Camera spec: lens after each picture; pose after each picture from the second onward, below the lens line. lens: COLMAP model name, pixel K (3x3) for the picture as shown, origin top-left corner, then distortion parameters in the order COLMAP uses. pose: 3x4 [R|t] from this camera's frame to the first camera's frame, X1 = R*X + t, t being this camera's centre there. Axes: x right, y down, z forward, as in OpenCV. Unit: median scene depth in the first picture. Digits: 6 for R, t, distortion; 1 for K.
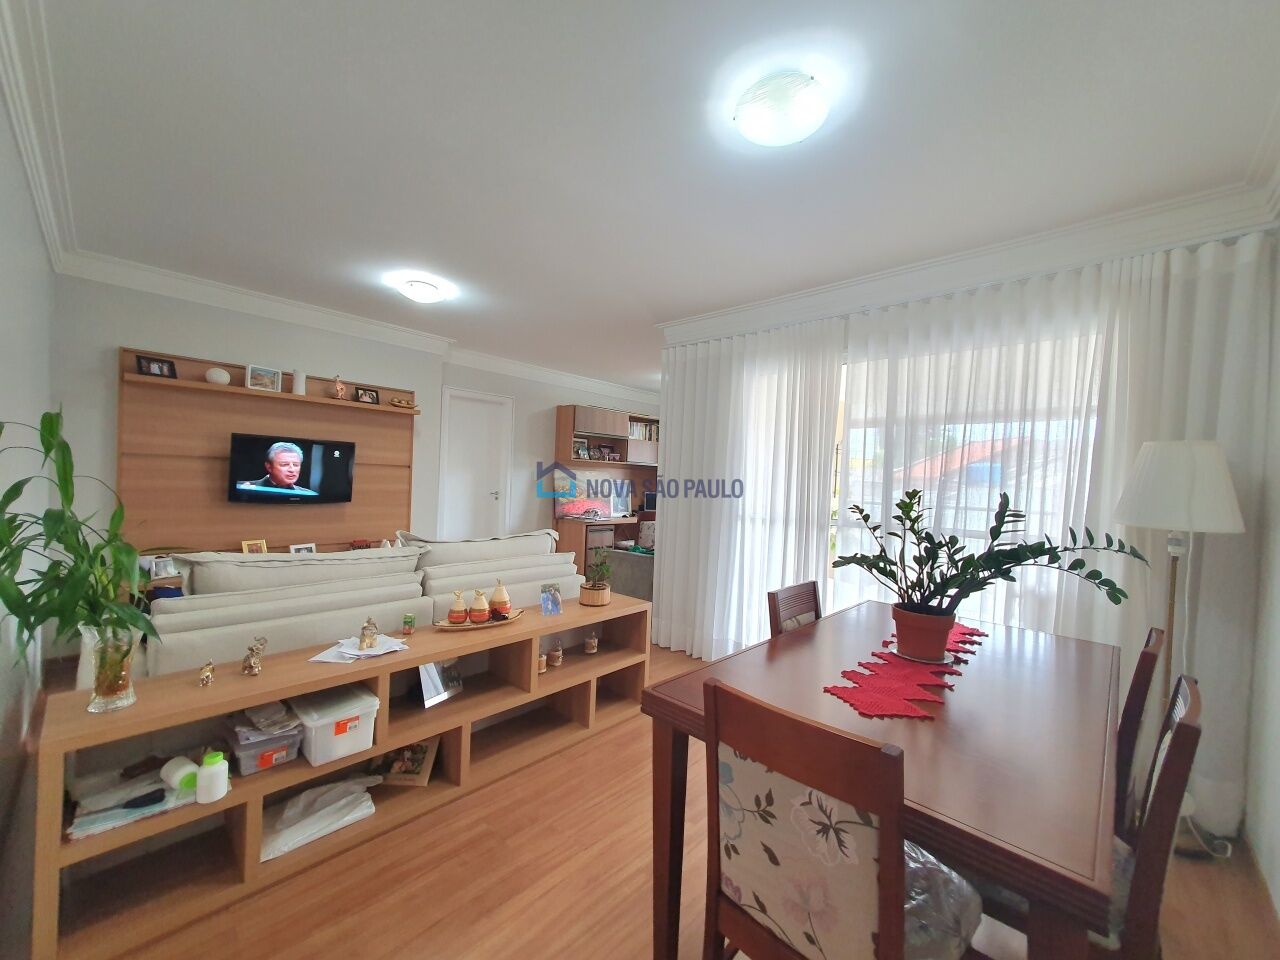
lens RADIAL K [[509.9, 0, 638.7], [0, 509.9, 487.5], [0, 0, 1]] dist [0.000205, 0.000357]
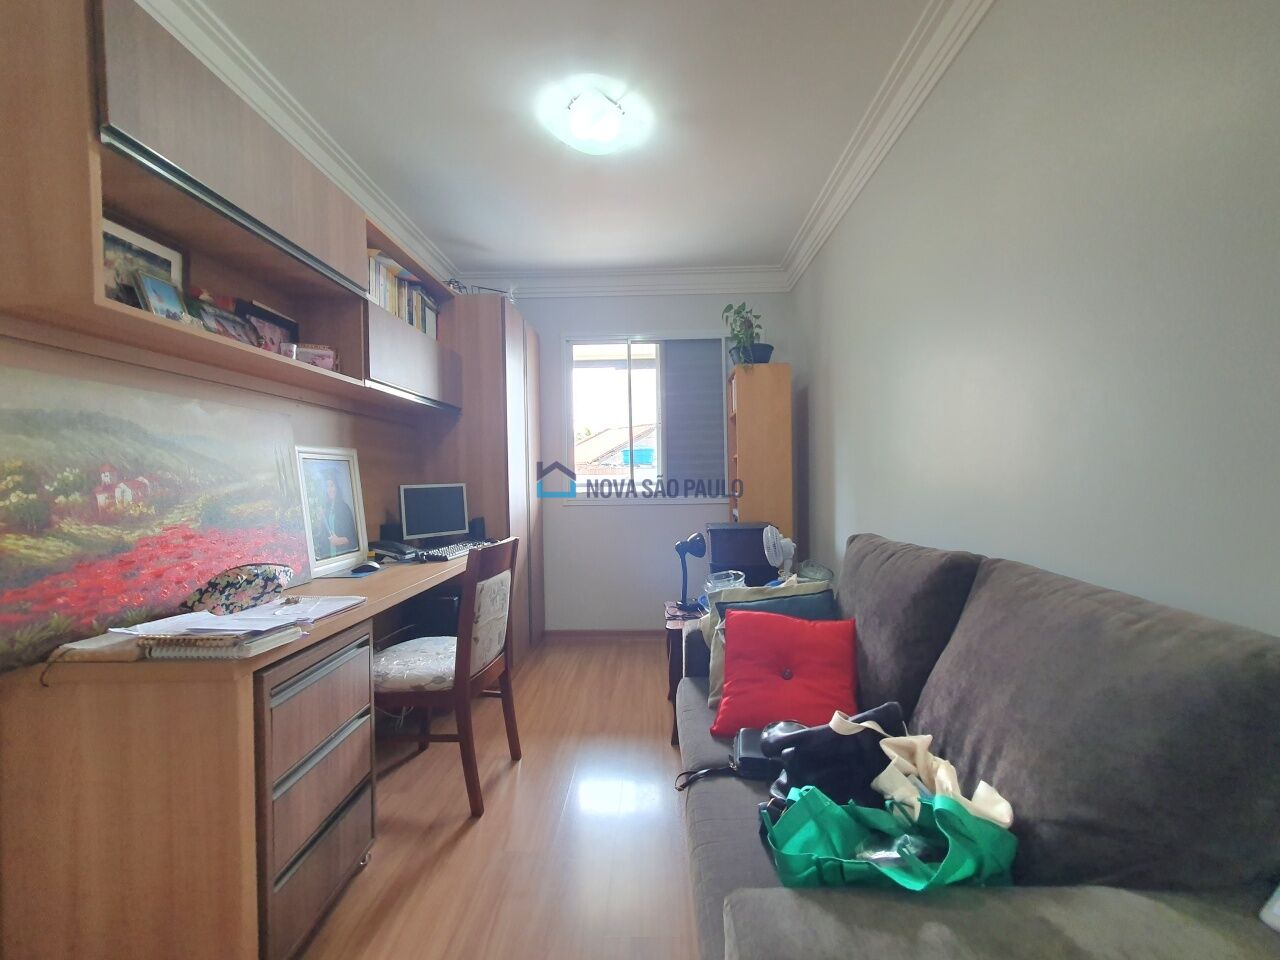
lens RADIAL K [[509.9, 0, 638.7], [0, 509.9, 487.5], [0, 0, 1]] dist [0.000205, 0.000357]
pose [[0.742516, -0.058423, 0.667276, -0.107175], [0.049571, 0.998250, 0.032240, 0.009202], [-0.667991, 0.009139, 0.744113, 0.705441]]
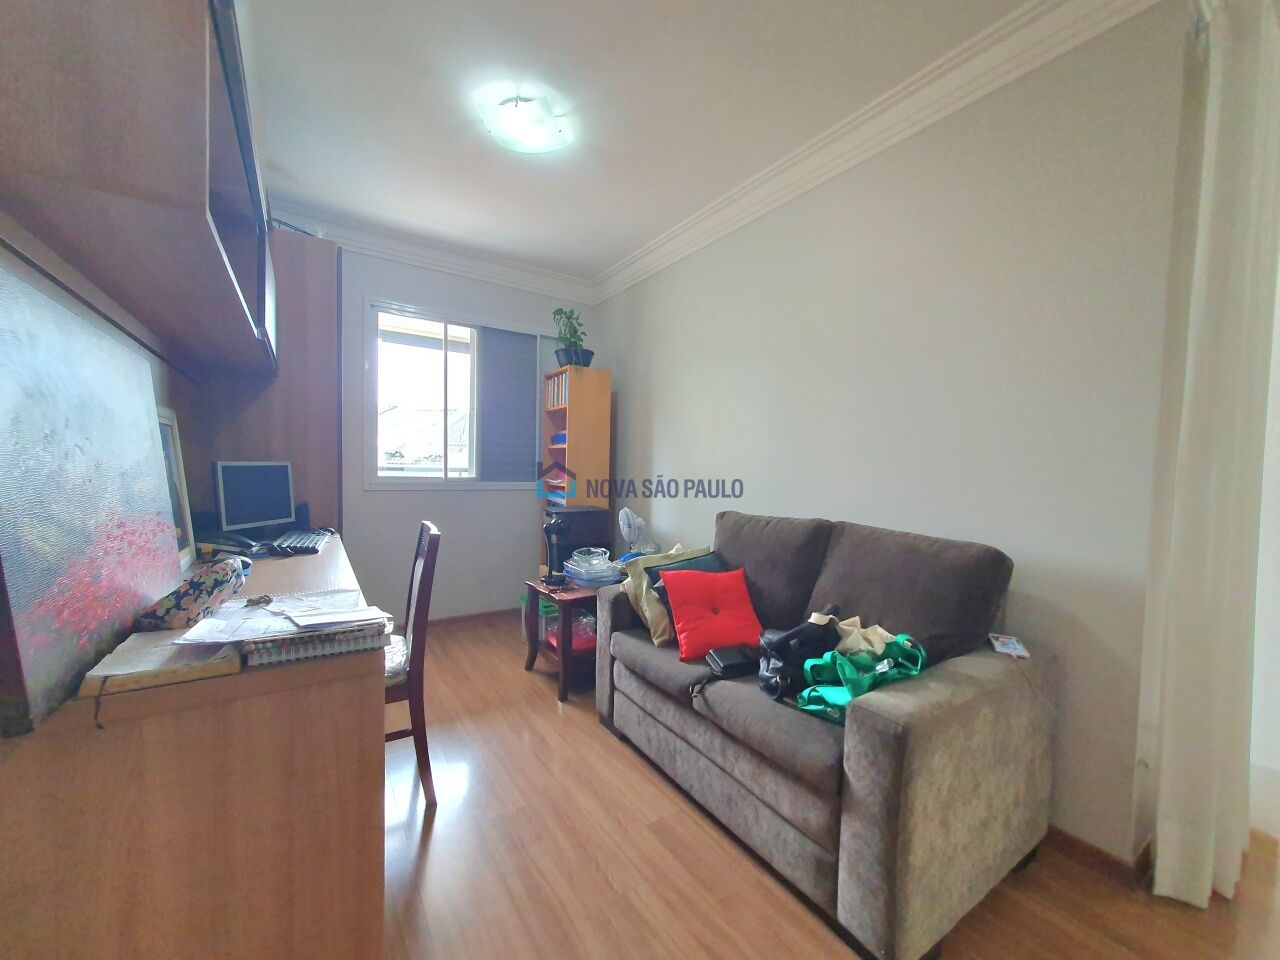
lens RADIAL K [[509.9, 0, 638.7], [0, 509.9, 487.5], [0, 0, 1]] dist [0.000205, 0.000357]
pose [[0.226156, -0.066260, 0.971835, -0.221817], [-0.002529, 0.997640, 0.068608, 0.004942], [-0.974088, -0.017974, 0.225455, 0.804868]]
